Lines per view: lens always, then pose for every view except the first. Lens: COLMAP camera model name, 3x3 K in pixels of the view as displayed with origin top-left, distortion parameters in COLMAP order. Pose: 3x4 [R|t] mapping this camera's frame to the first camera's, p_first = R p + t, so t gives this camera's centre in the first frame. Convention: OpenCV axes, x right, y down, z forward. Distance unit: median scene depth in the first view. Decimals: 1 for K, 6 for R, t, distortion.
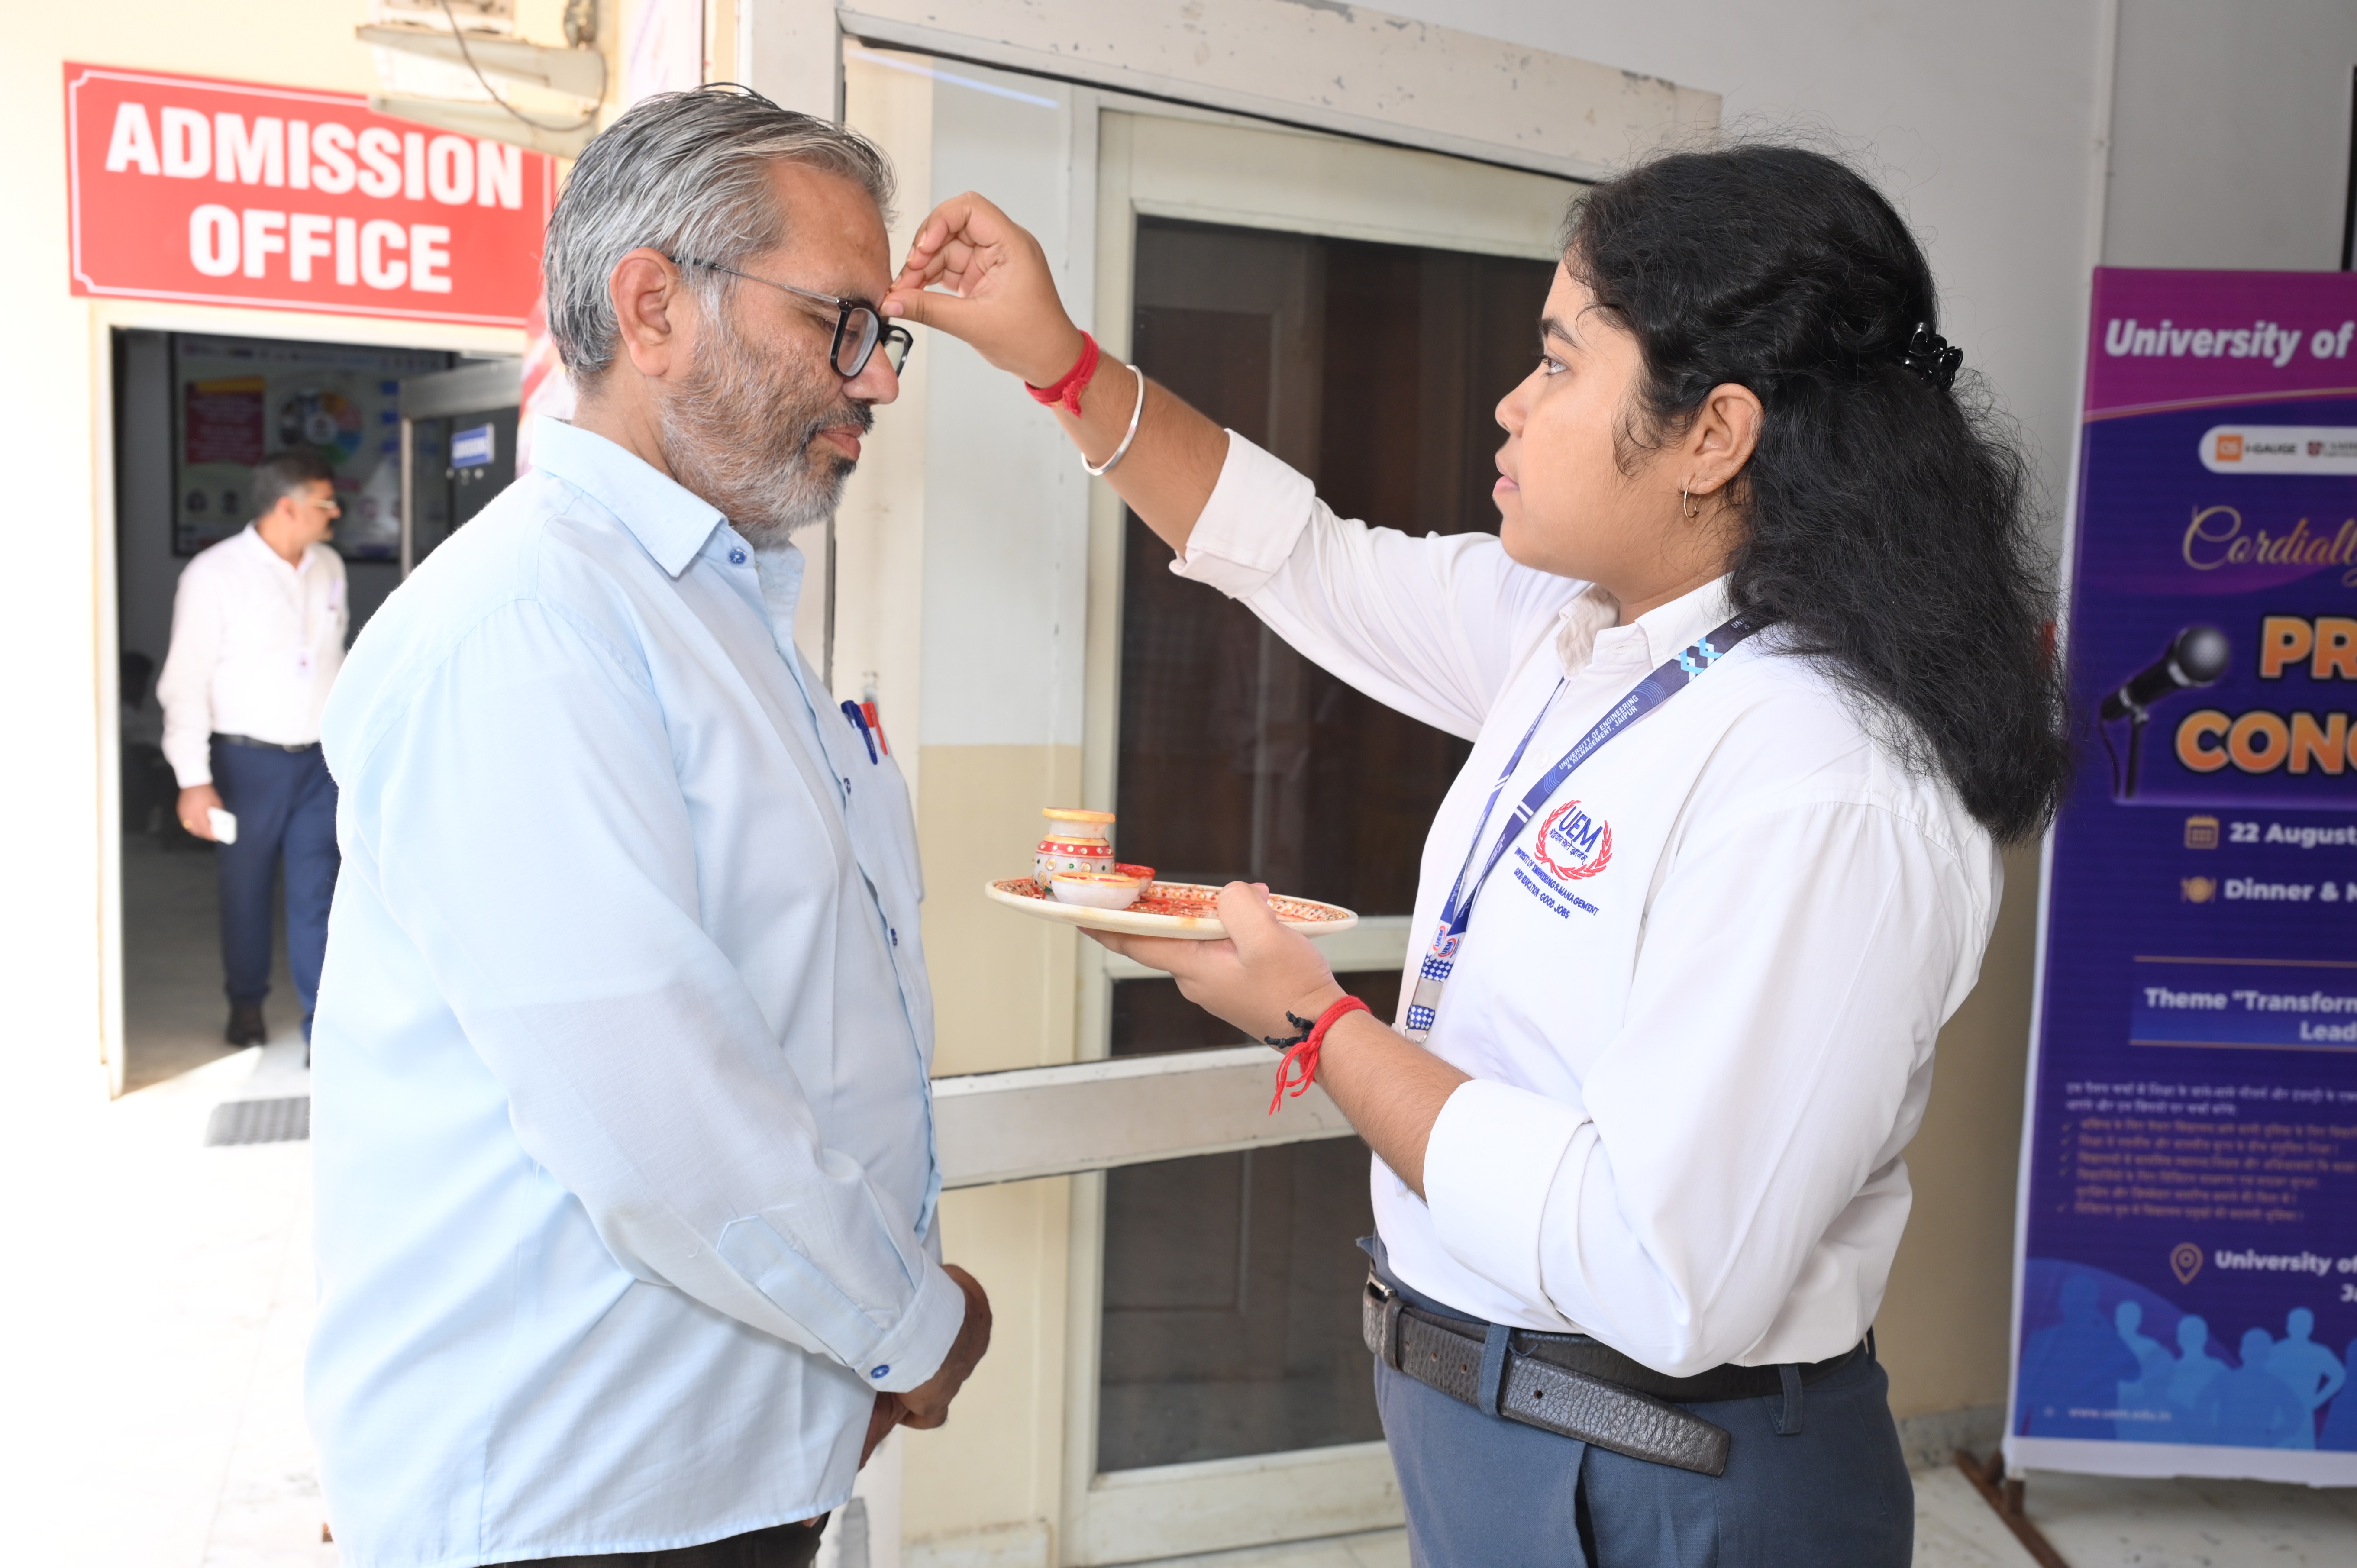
lens RADIAL K [[1961.2, 0, 1181.5], [0, 1961.2, 775.2], [0, 0, 1]] dist [0.029439, -0.027170]
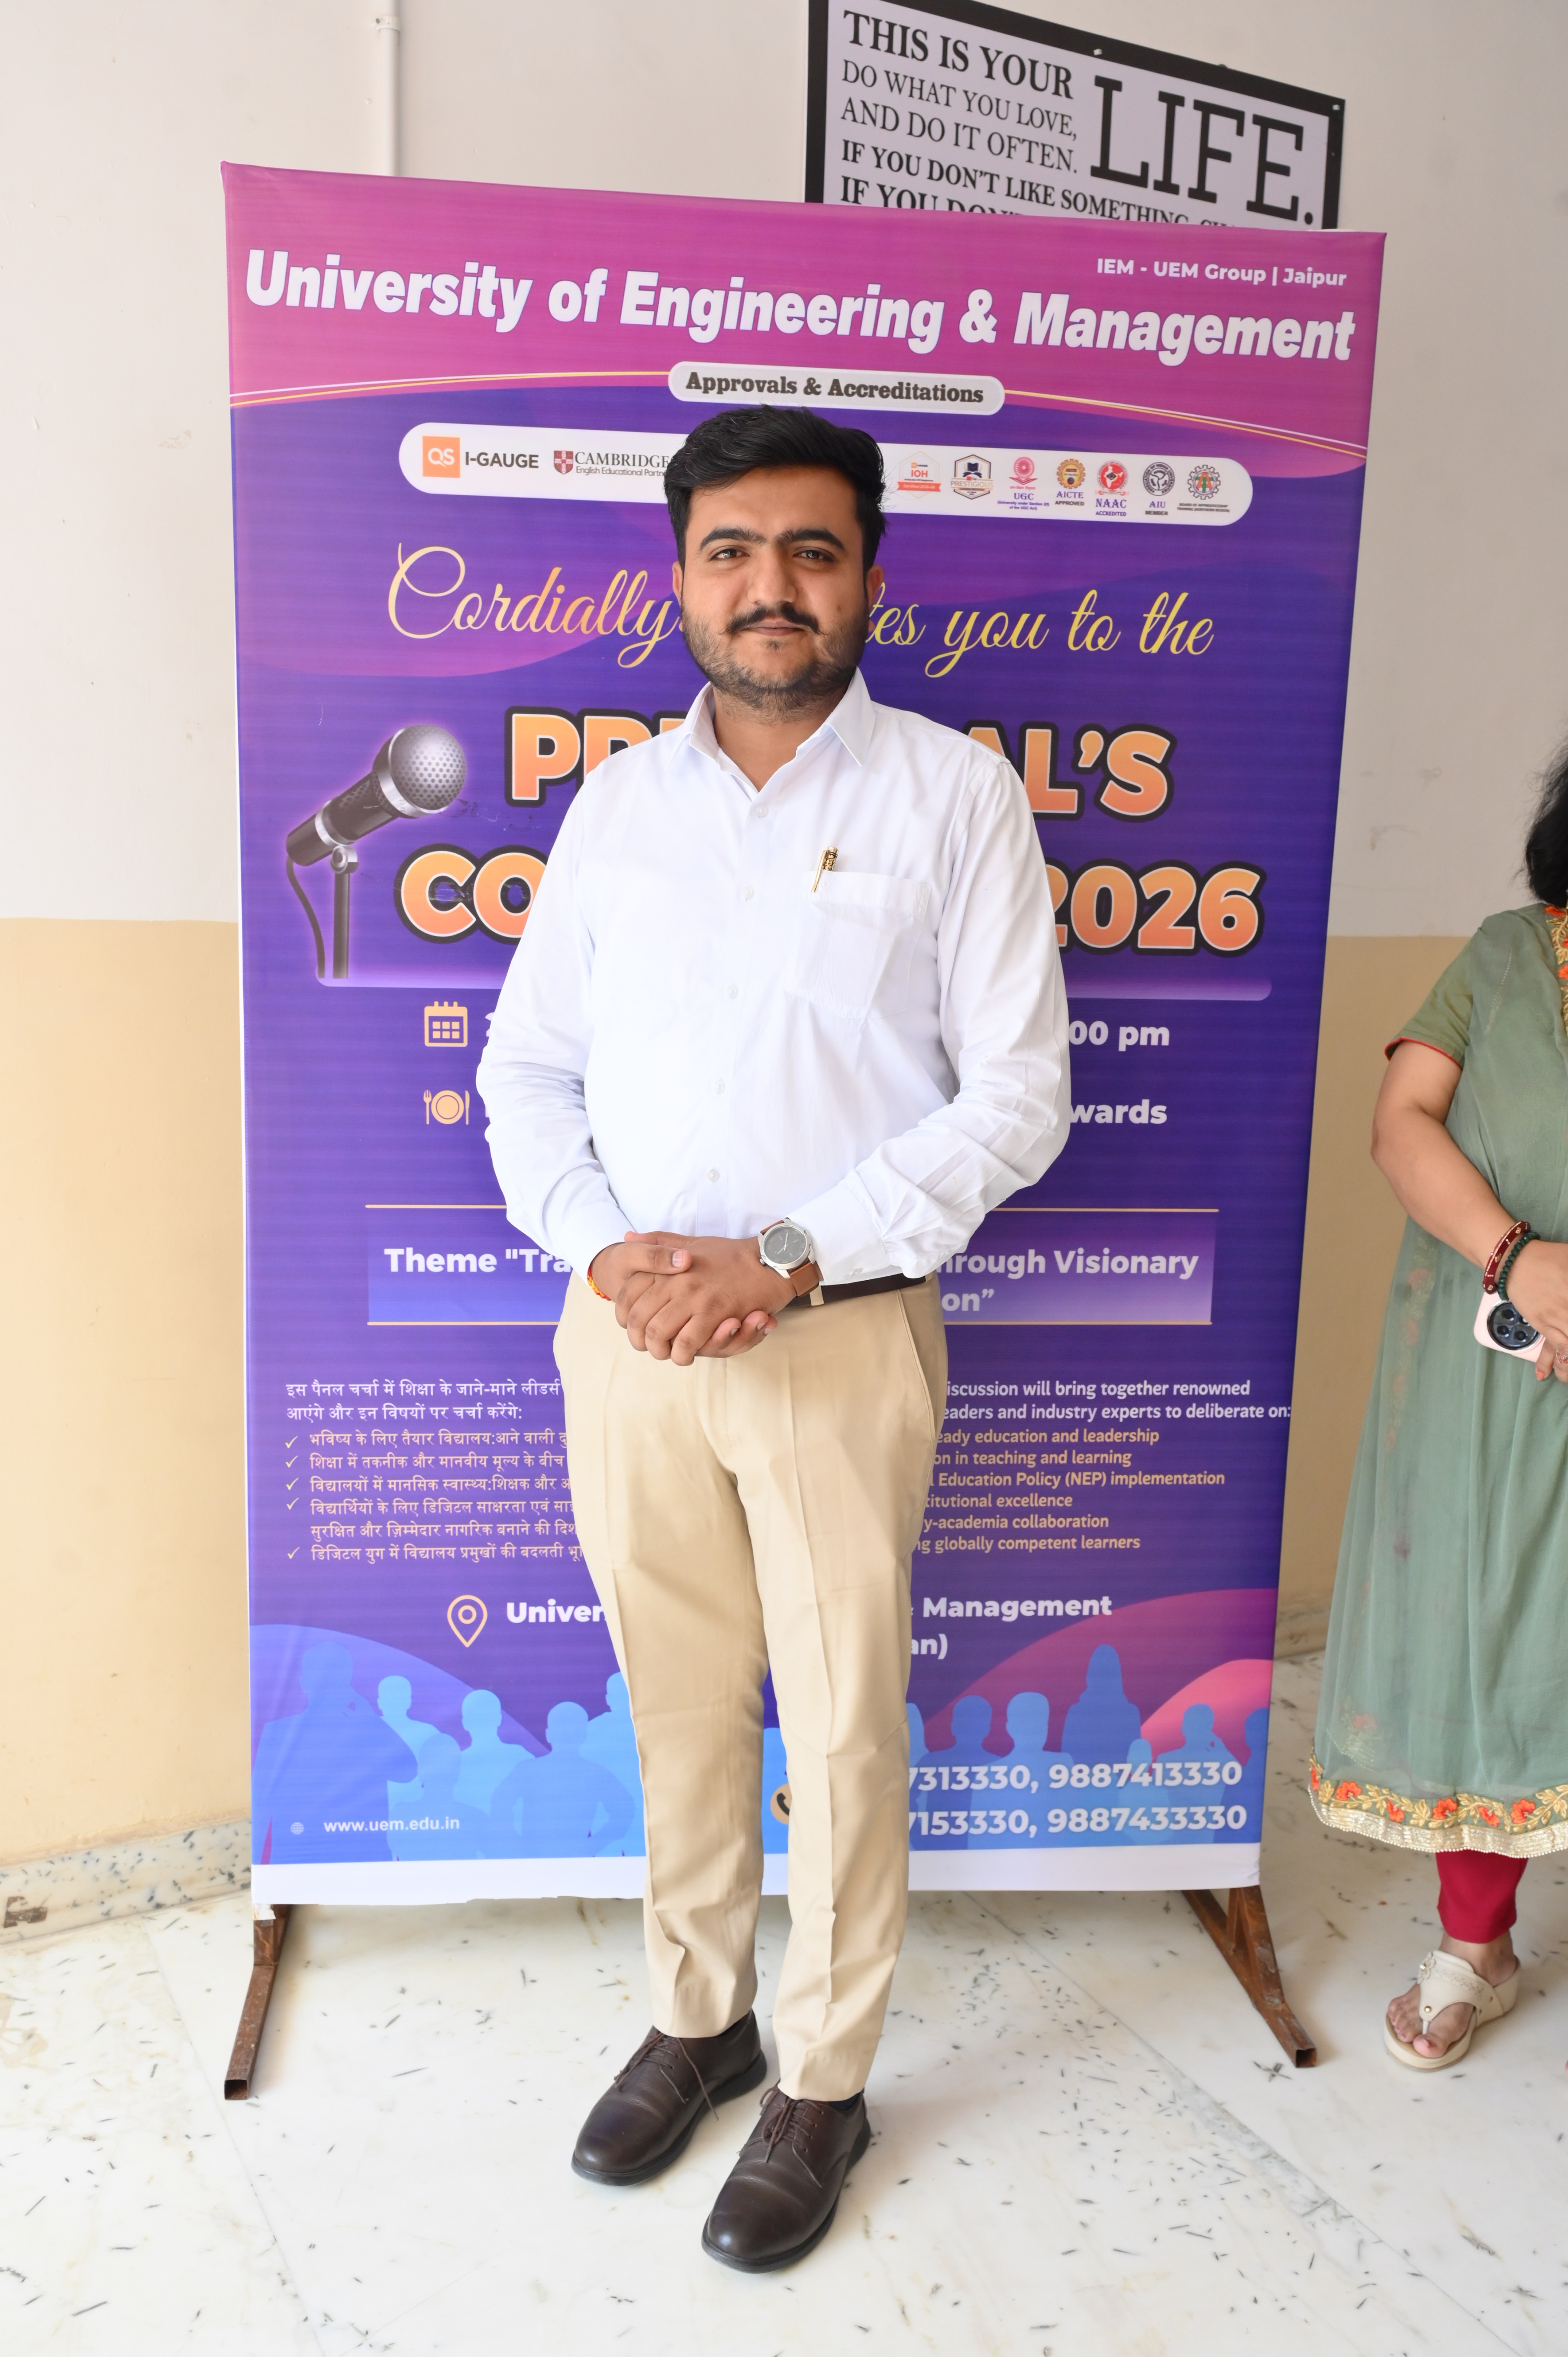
lens RADIAL K [[2000.7, 0, 775.3], [0, 2000.7, 1181.1], [0, 0, 1]] dist [0.026991, -0.011423]
pose [[0.989616, -0.021571, 0.142112, 0.522356], [0.009072, 0.996077, 0.088019, 0.022058], [-0.143453, -0.085816, 0.985929, 0.270569]]
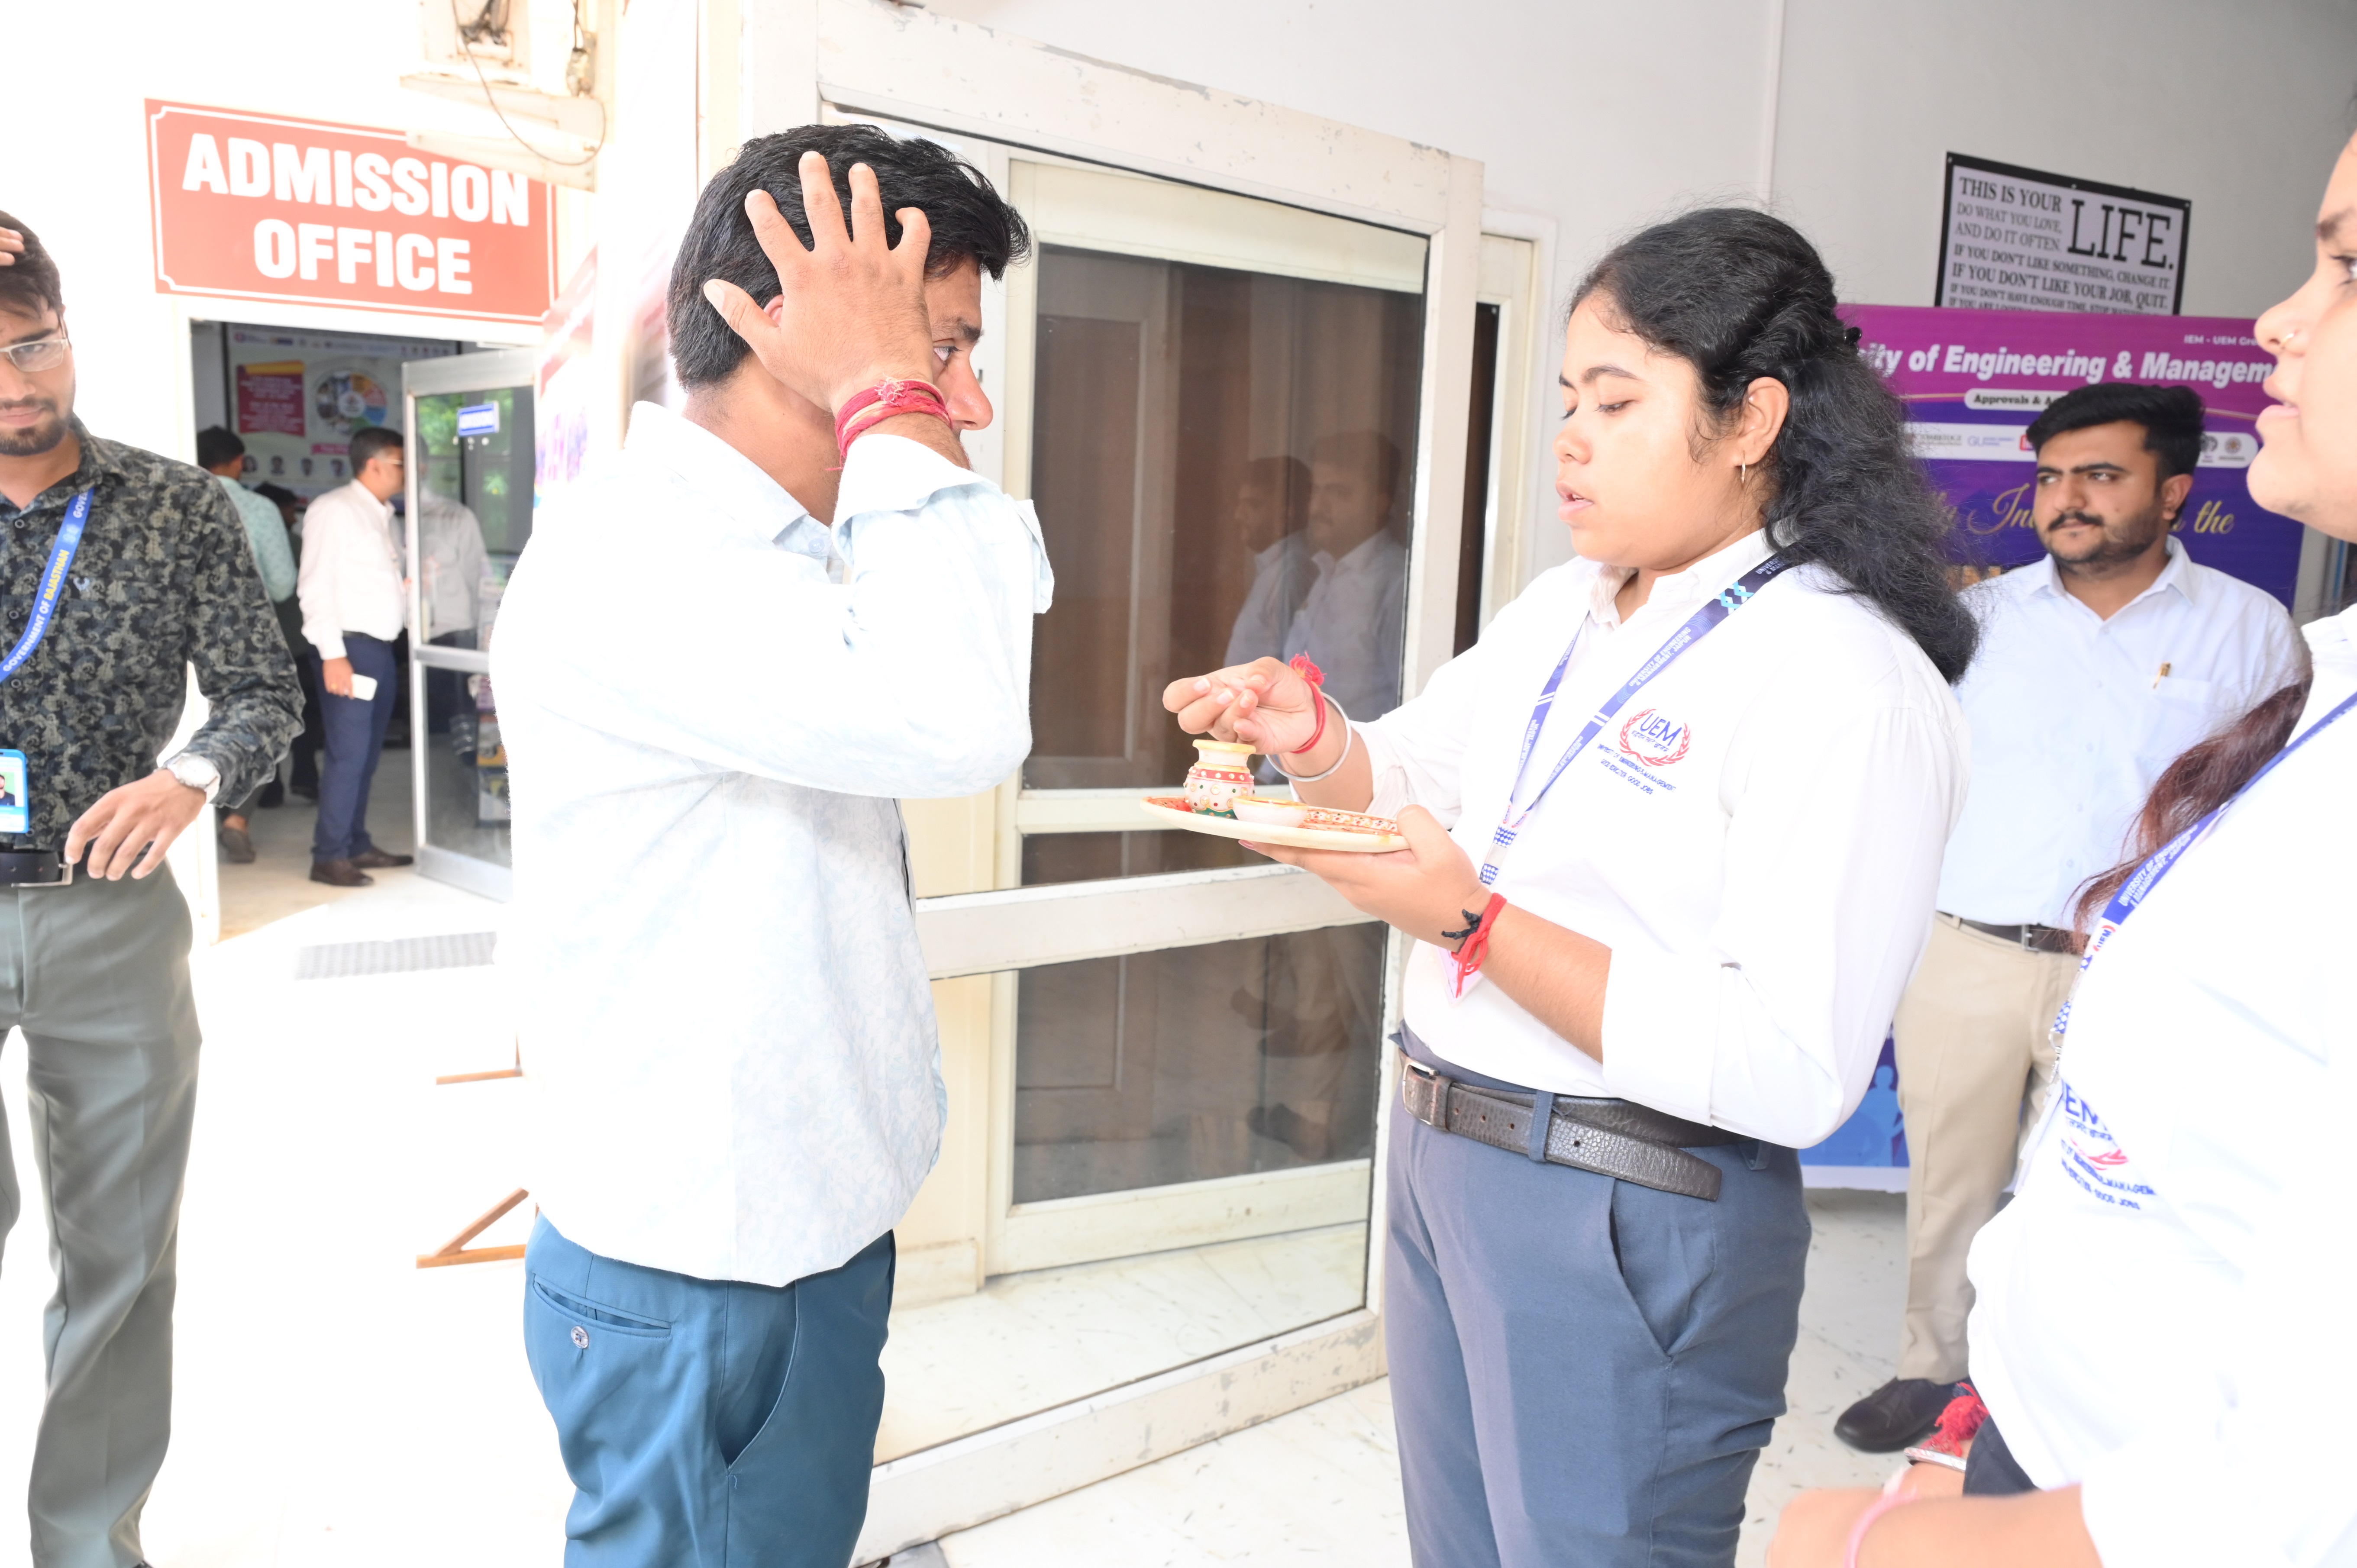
lens RADIAL K [[1561.1, 0, 1171.6], [0, 1561.1, 780.3], [0, 0, 1]] dist [-0.003019, -0.005222]
pose [[0.997281, -0.004619, 0.073554, -0.011377], [0.000444, 0.998392, 0.056684, 0.007649], [-0.073698, -0.056497, 0.995679, -0.040480]]
